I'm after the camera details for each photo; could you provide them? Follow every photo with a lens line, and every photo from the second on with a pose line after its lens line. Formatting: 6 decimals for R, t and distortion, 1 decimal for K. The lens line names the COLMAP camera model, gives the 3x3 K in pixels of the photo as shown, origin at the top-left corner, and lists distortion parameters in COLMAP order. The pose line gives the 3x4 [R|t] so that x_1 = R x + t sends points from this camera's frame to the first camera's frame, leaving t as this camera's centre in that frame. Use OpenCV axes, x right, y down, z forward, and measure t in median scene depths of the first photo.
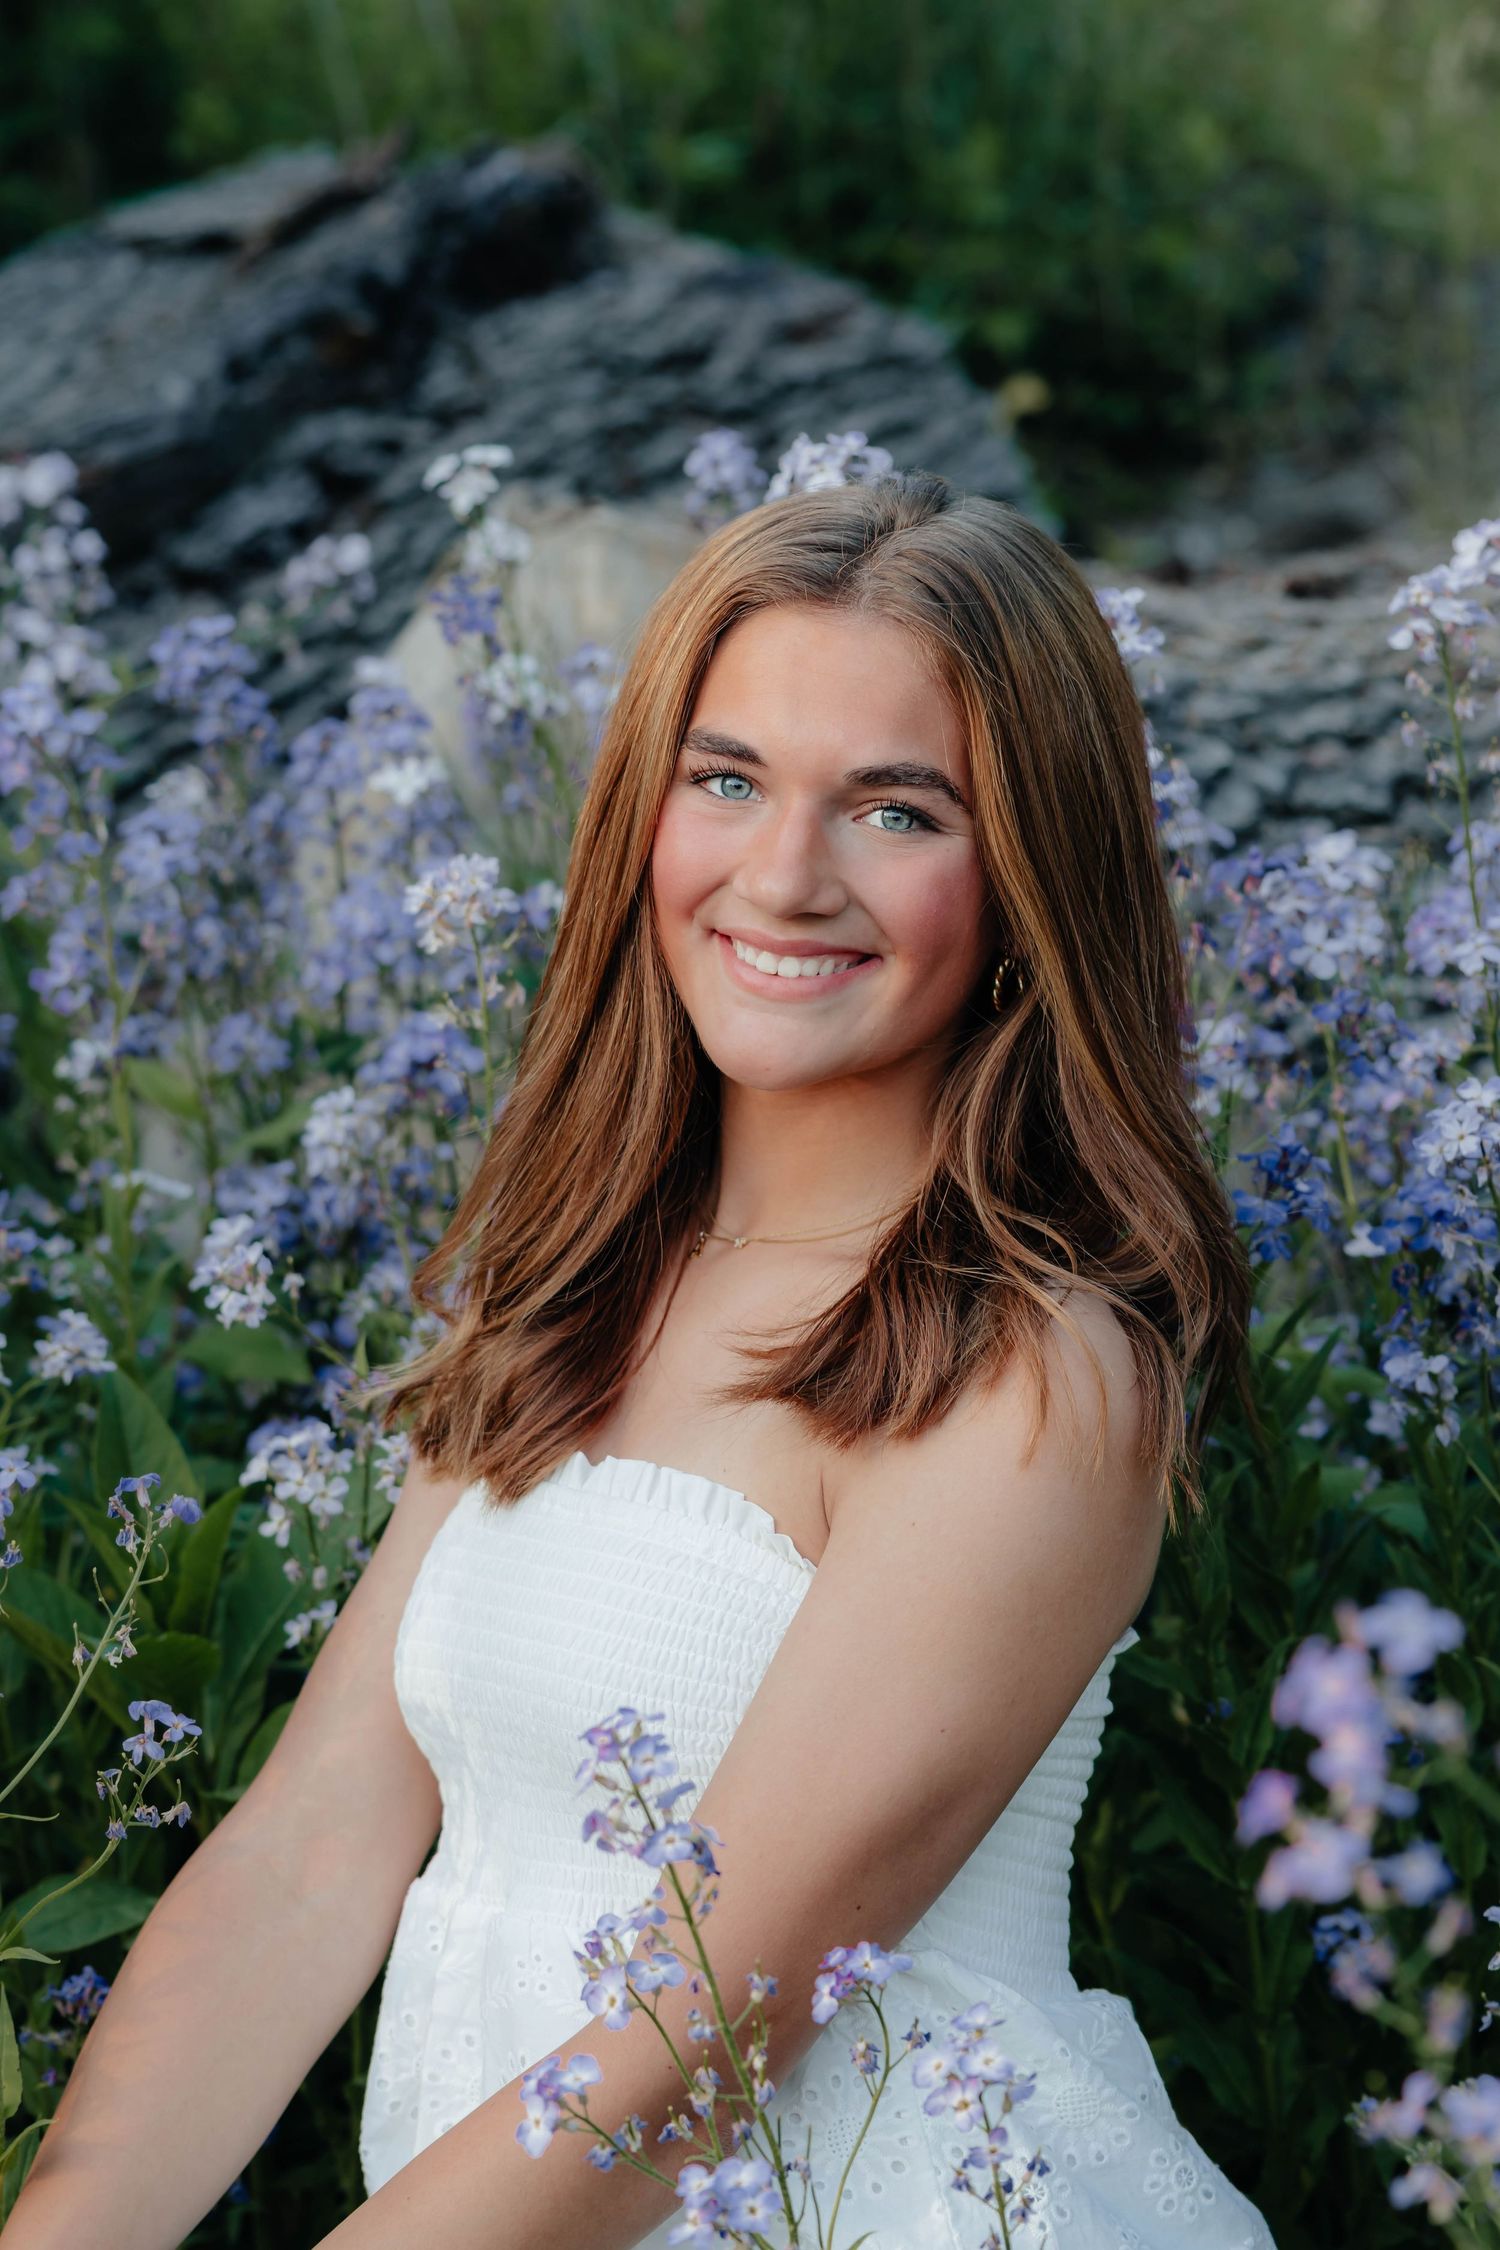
lens RADIAL K [[5557.8, 0, 750.0], [0, 5557.8, 1125.0], [0, 0, 1]] dist [-0.048046, -0.495281]
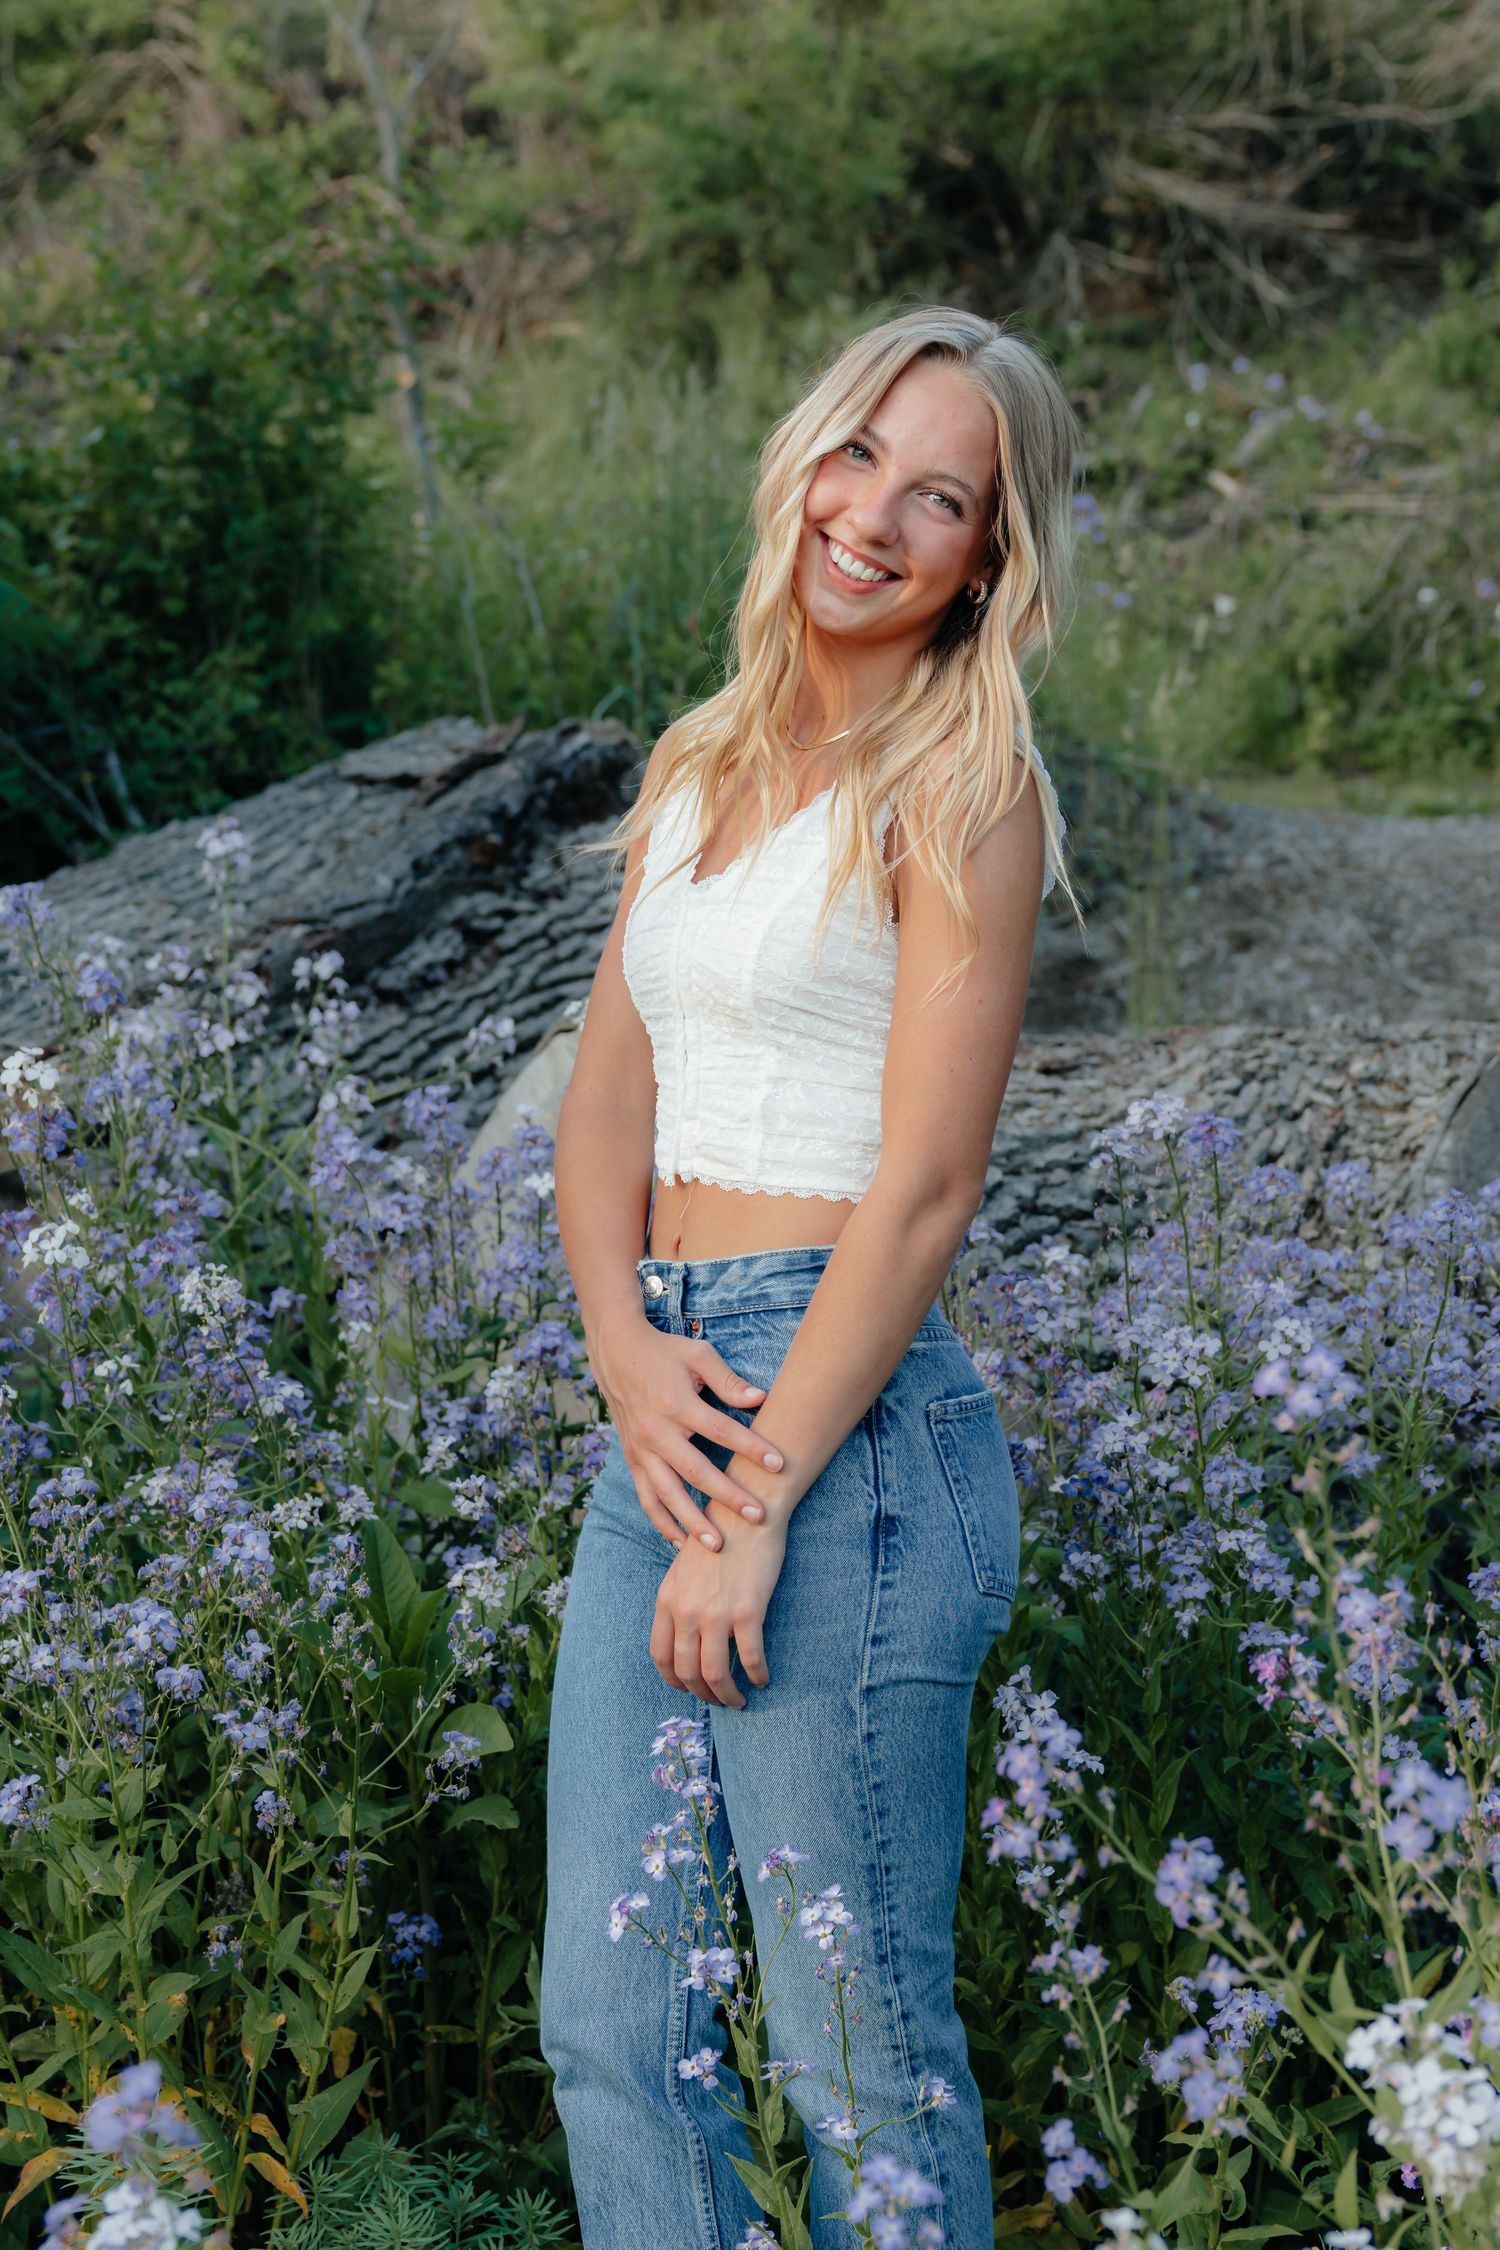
lens RADIAL K [[3964.4, 0, 757.3], [0, 3964.4, 971.2], [0, 0, 1]] dist [0.000404, -2.357735]
pose [[0.998201, 0.055146, 0.023521, -0.023254], [-0.053536, 0.996491, -0.064332, -0.045092], [-0.026987, 0.062957, 0.997651, -0.243809]]
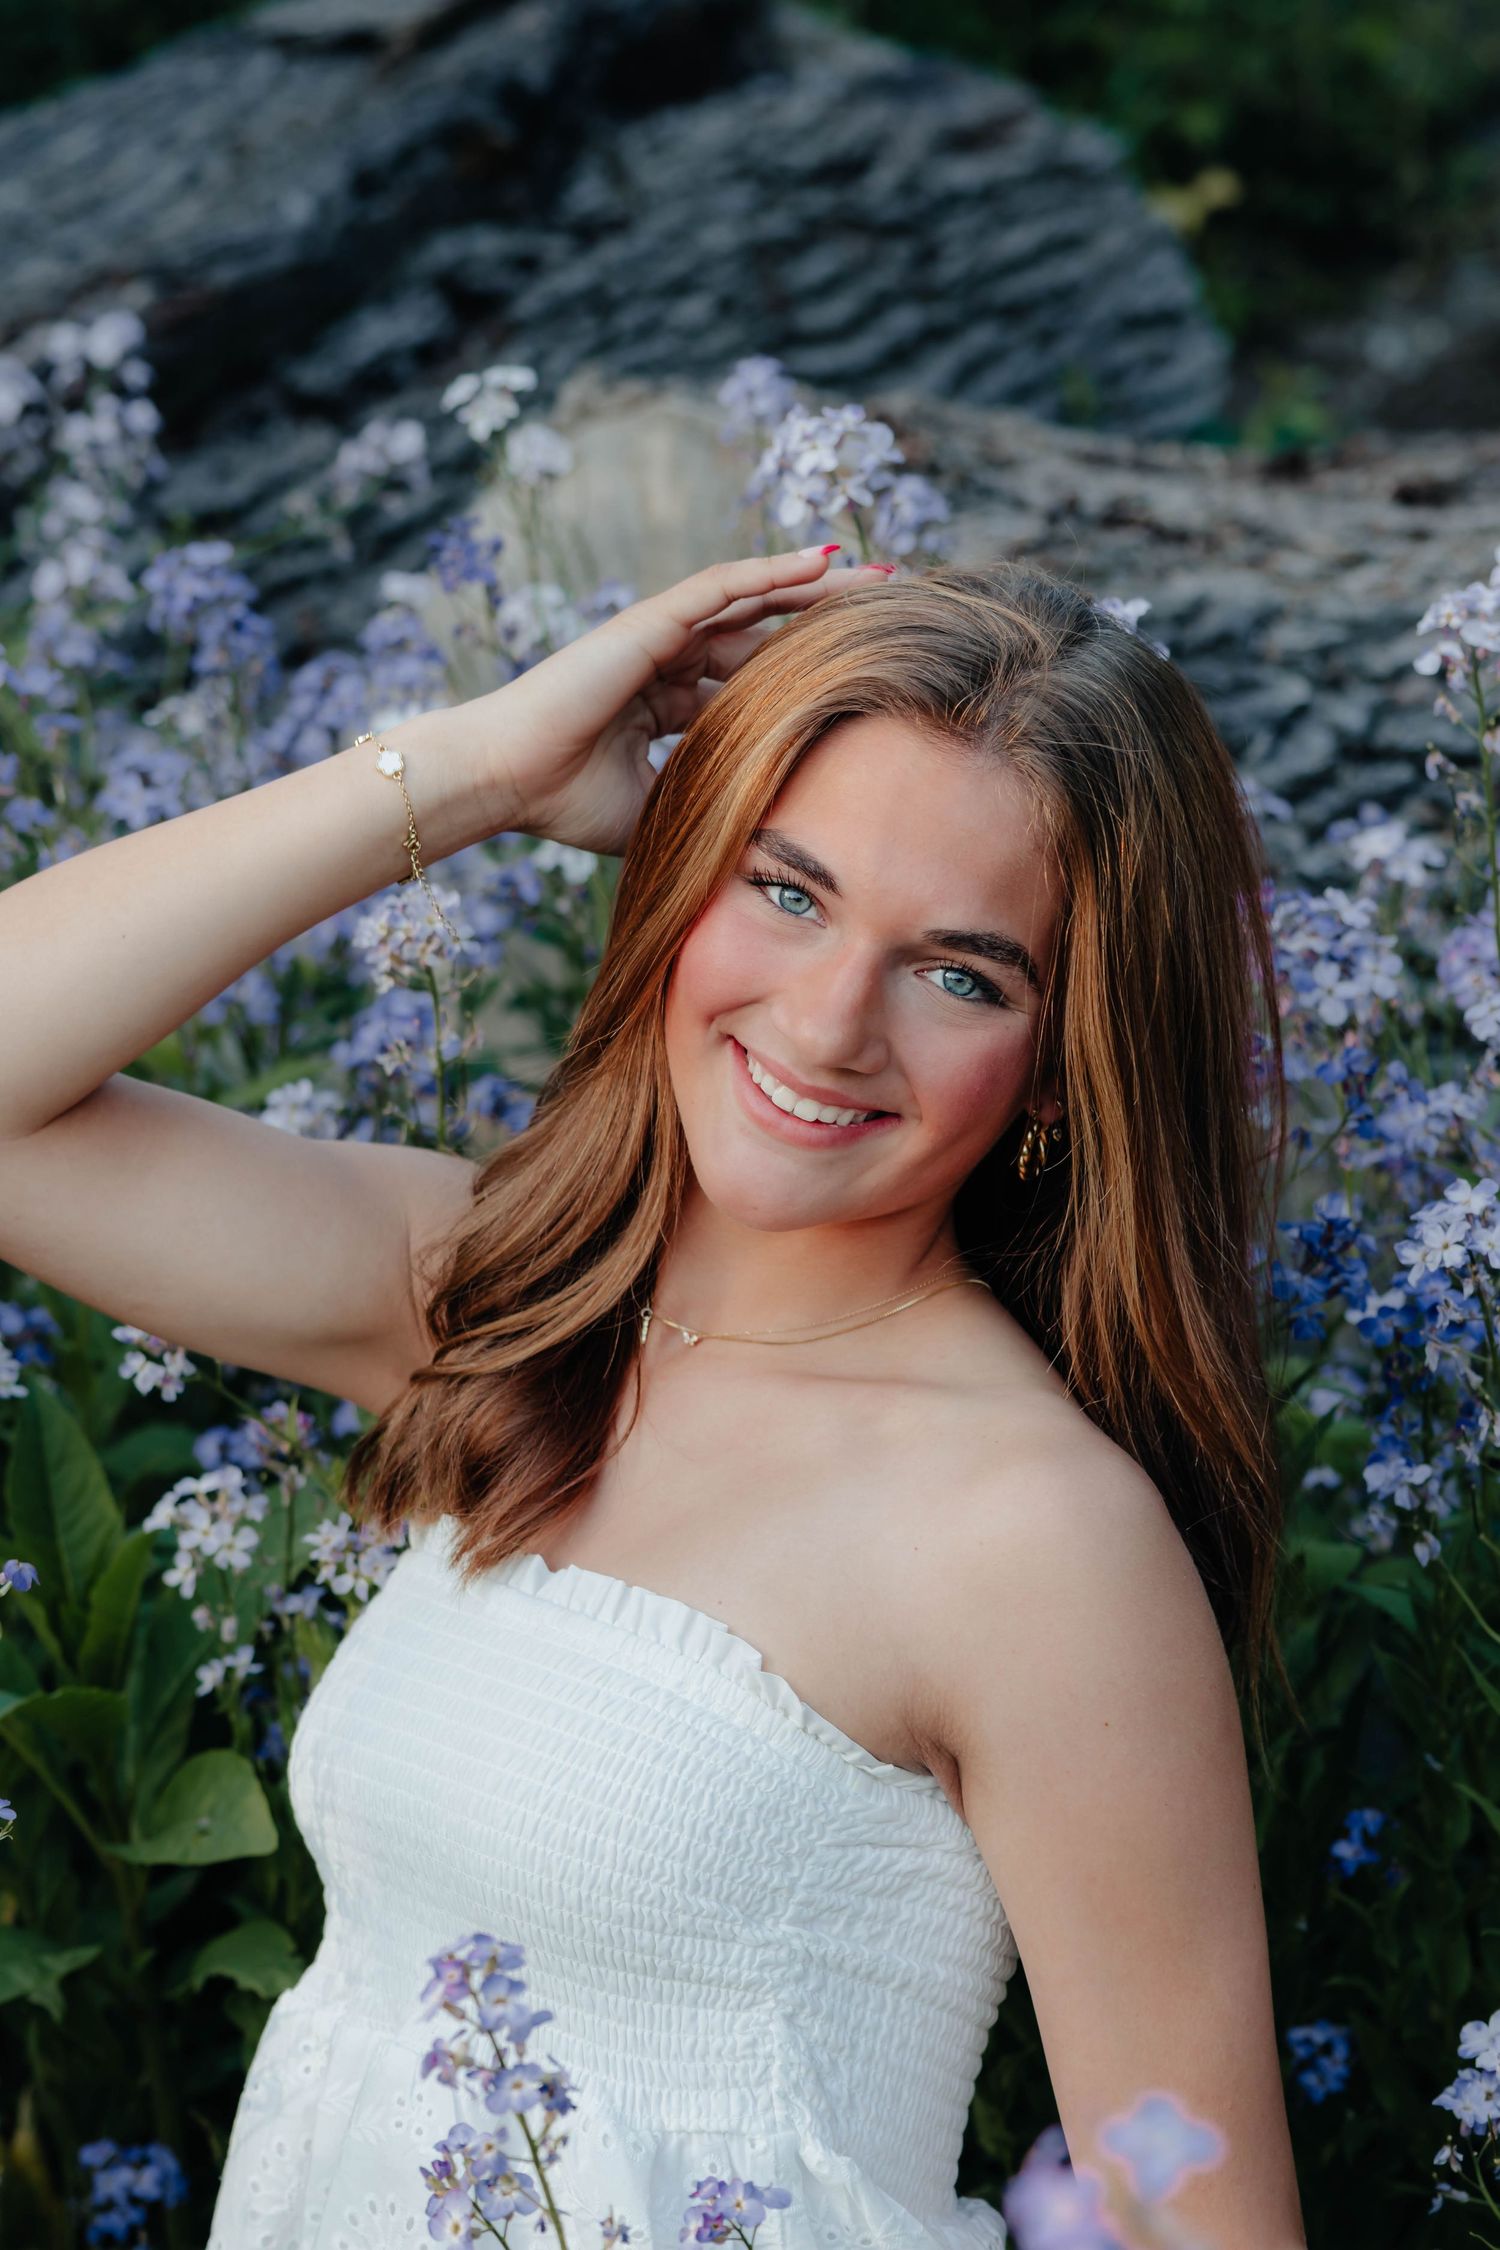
lens RADIAL K [[5265.7, 0, 750.0], [0, 5265.7, 1125.0], [0, 0, 1]] dist [0.025722, -0.538631]
pose [[0.997767, 0.036094, -0.056193, 0.043405], [-0.031963, 0.996838, 0.072749, -0.053902], [0.058641, -0.070791, 0.995766, 0.093309]]
